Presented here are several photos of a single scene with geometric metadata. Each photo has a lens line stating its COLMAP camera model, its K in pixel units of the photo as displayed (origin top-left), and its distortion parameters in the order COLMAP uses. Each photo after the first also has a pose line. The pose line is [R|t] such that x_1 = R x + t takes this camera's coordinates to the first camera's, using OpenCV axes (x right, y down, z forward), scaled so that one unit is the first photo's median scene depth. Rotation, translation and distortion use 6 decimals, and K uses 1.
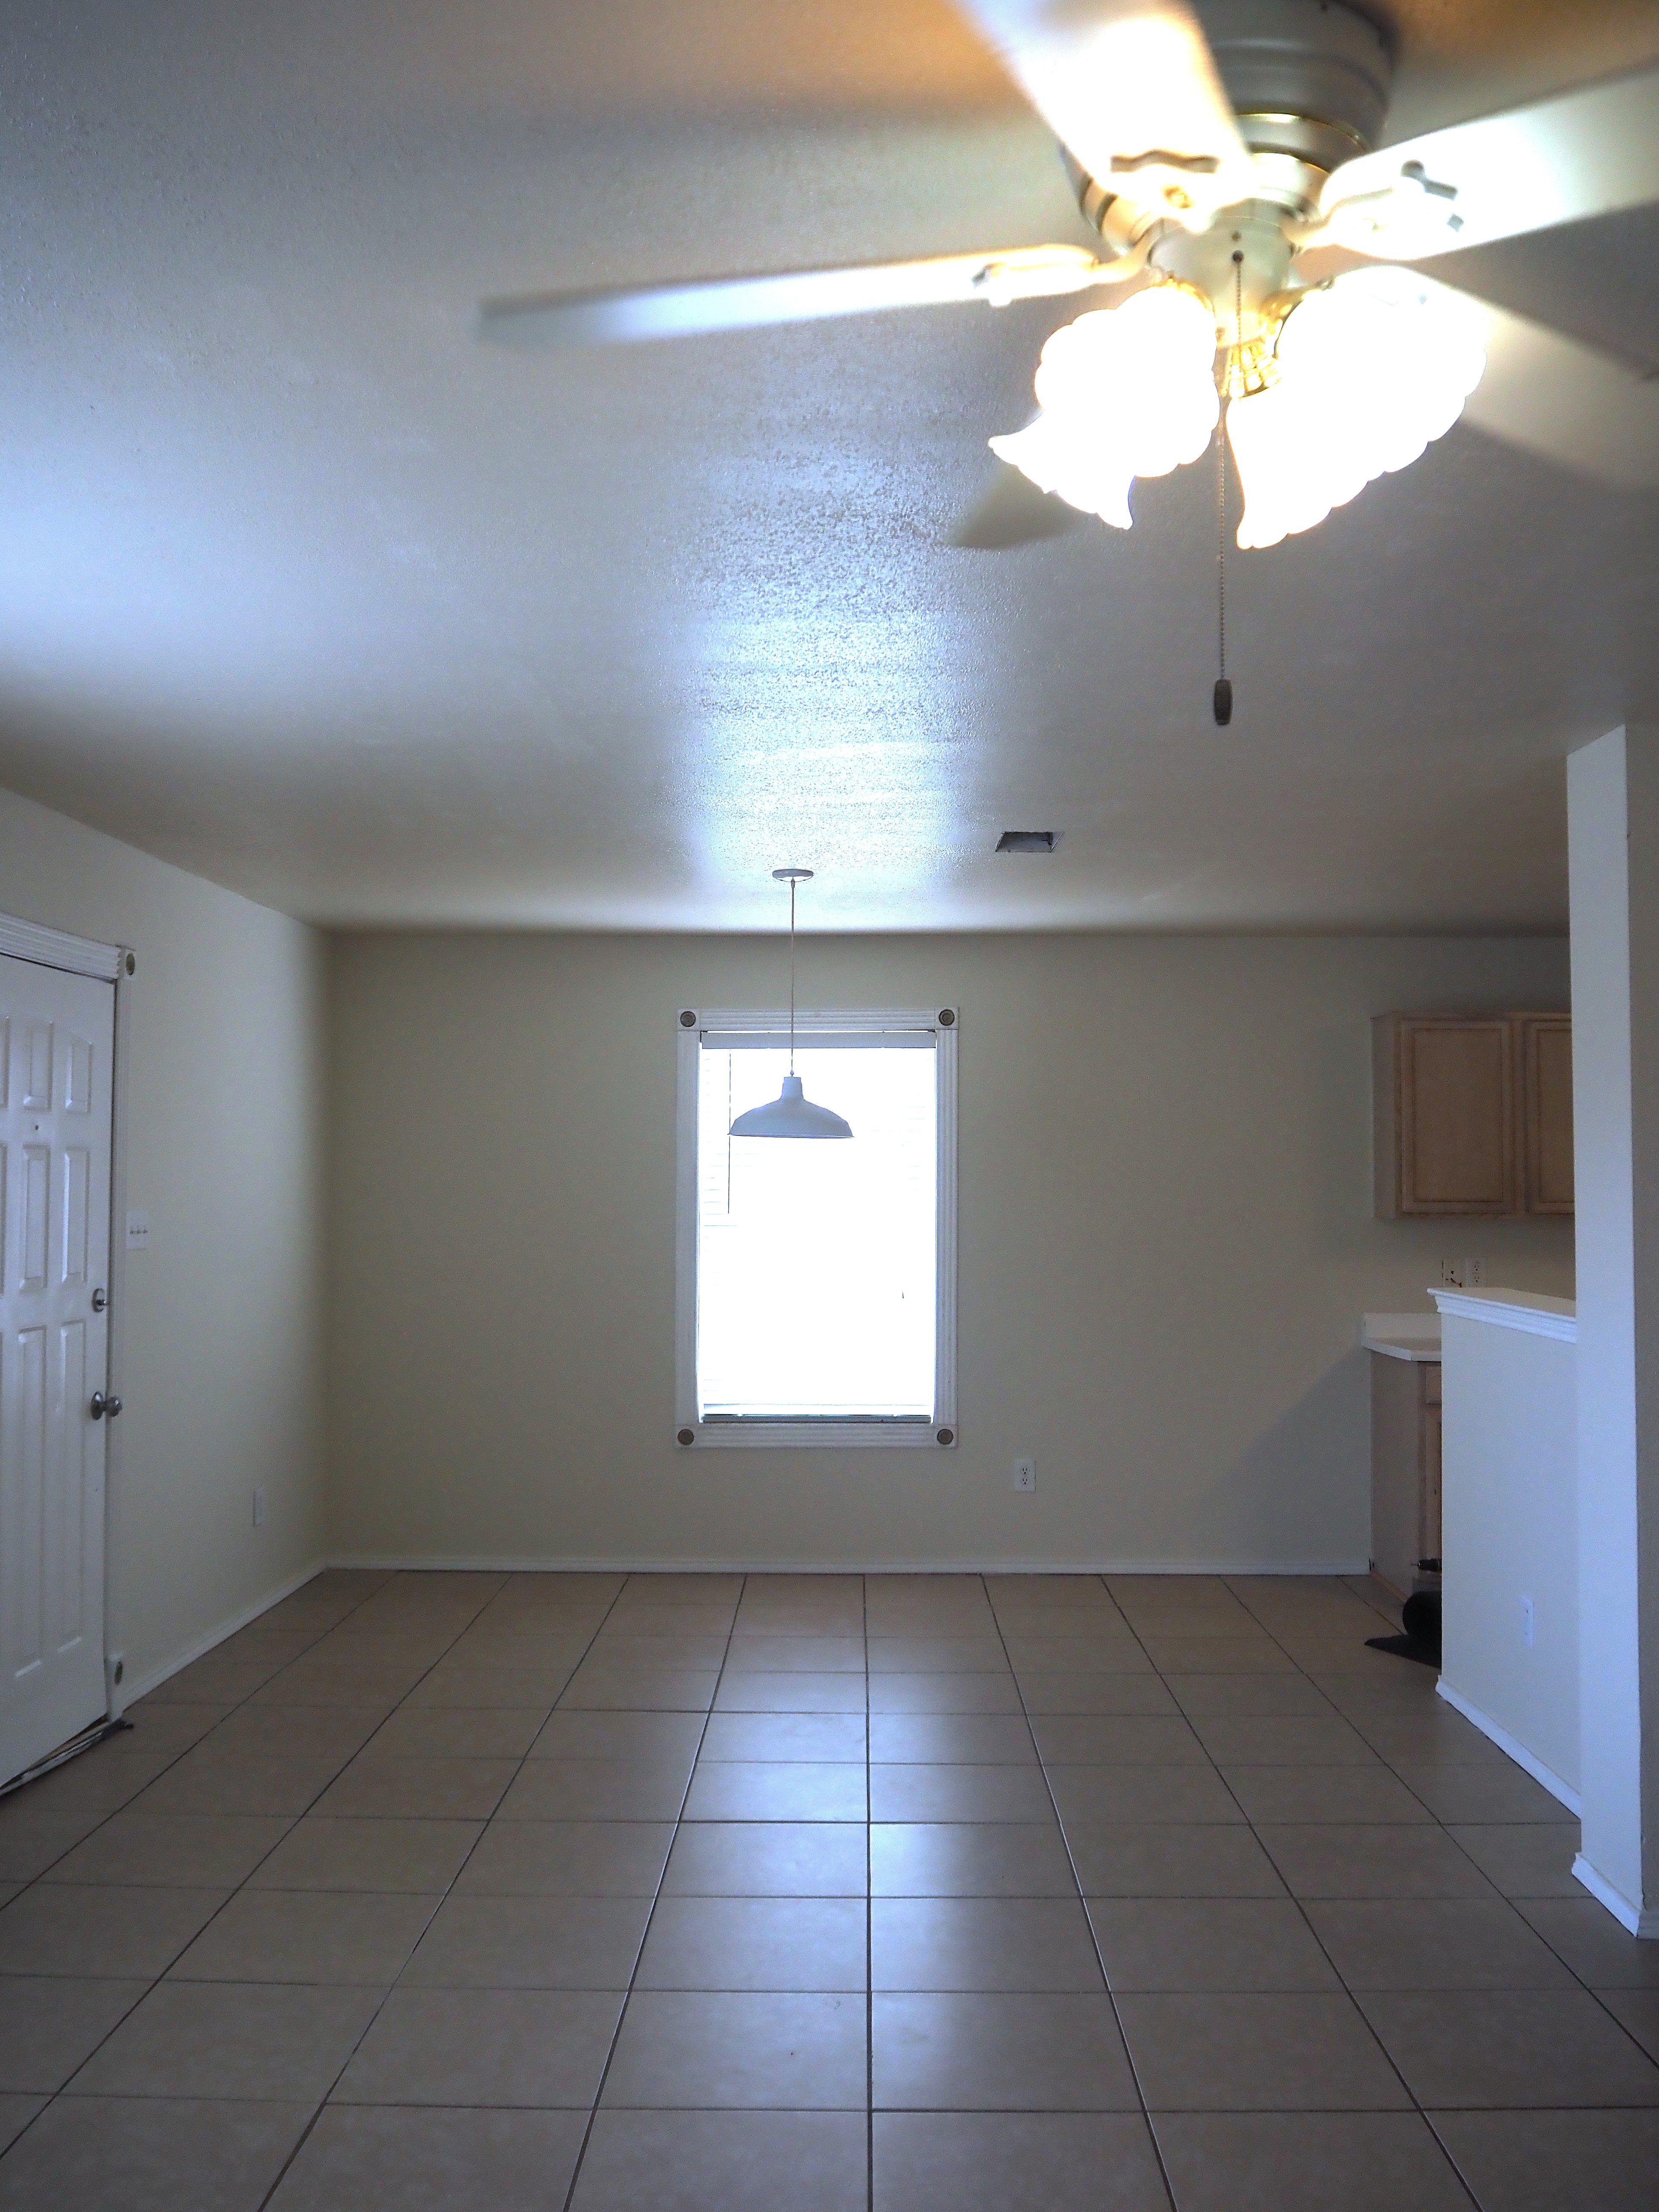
lens RADIAL K [[1865.3, 0, 829.5], [0, 1865.3, 1106.0], [0, 0, 1]] dist [-0.041515, -0.002937]
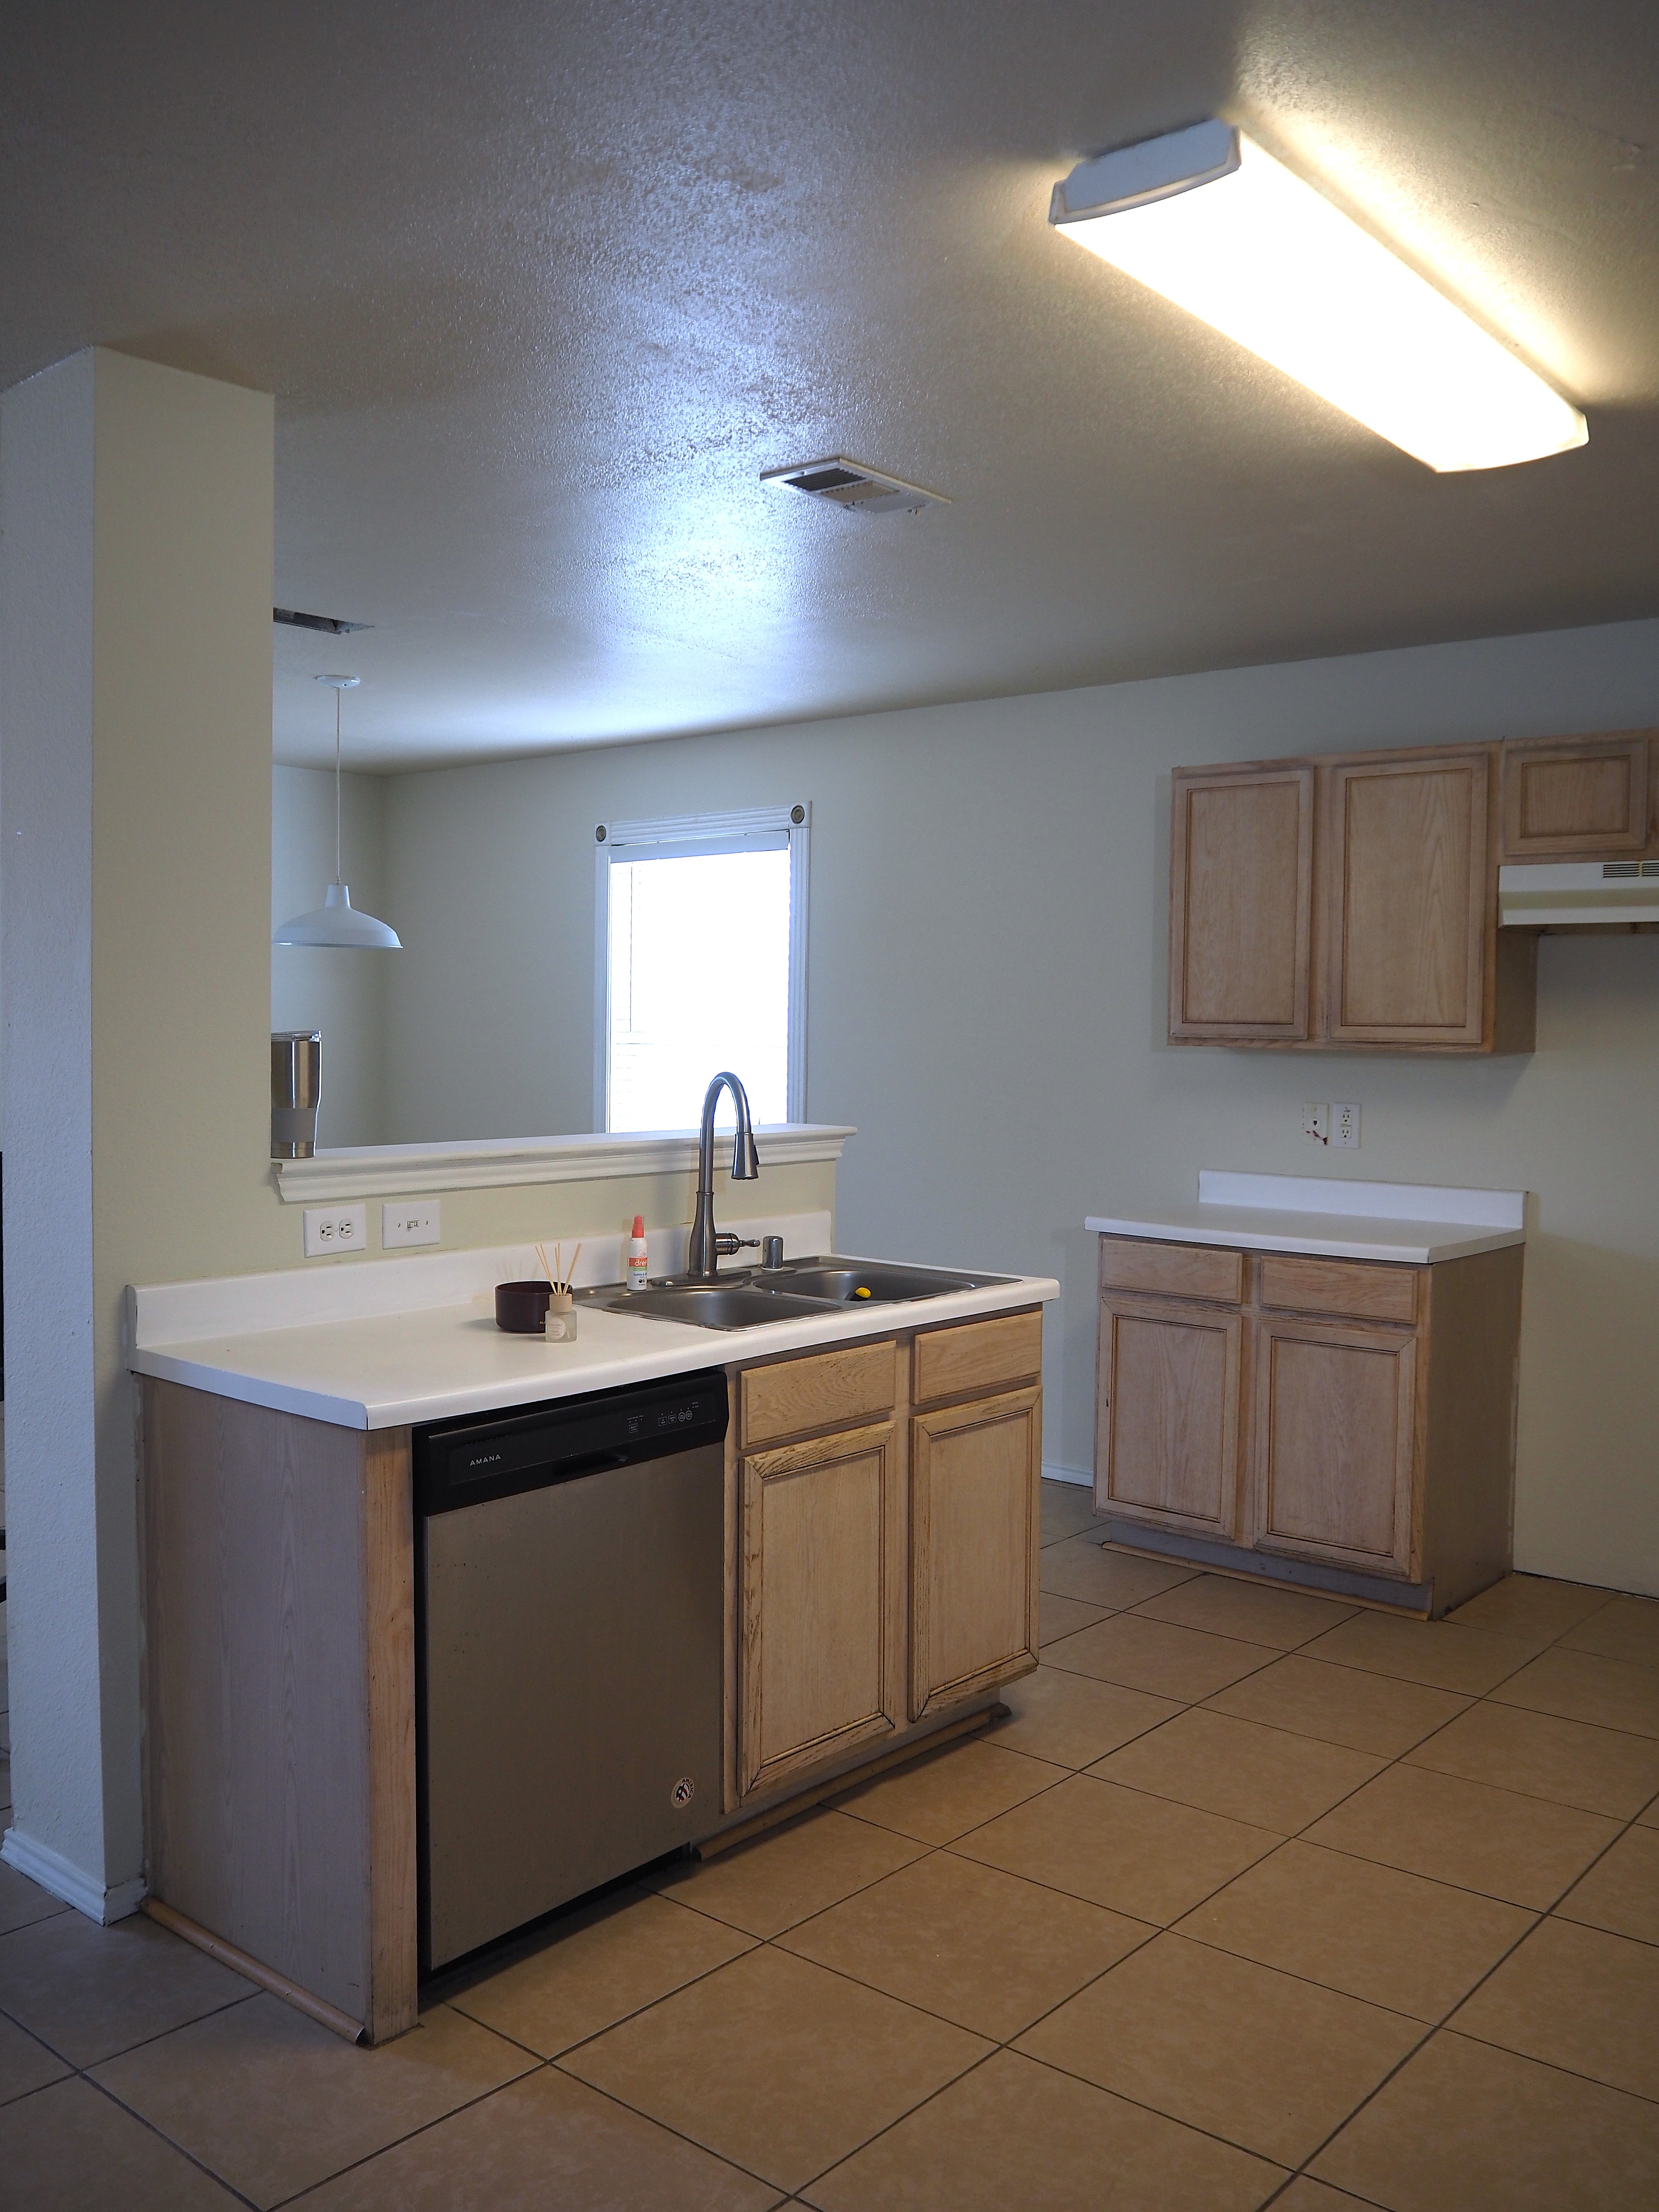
lens RADIAL K [[1865.3, 0, 829.5], [0, 1865.3, 1106.0], [0, 0, 1]] dist [-0.041515, -0.002937]
pose [[0.770128, 0.035271, -0.636914, 0.655081], [0.016535, 0.997031, 0.075207, 0.025073], [0.637675, -0.068451, 0.767258, 0.319530]]
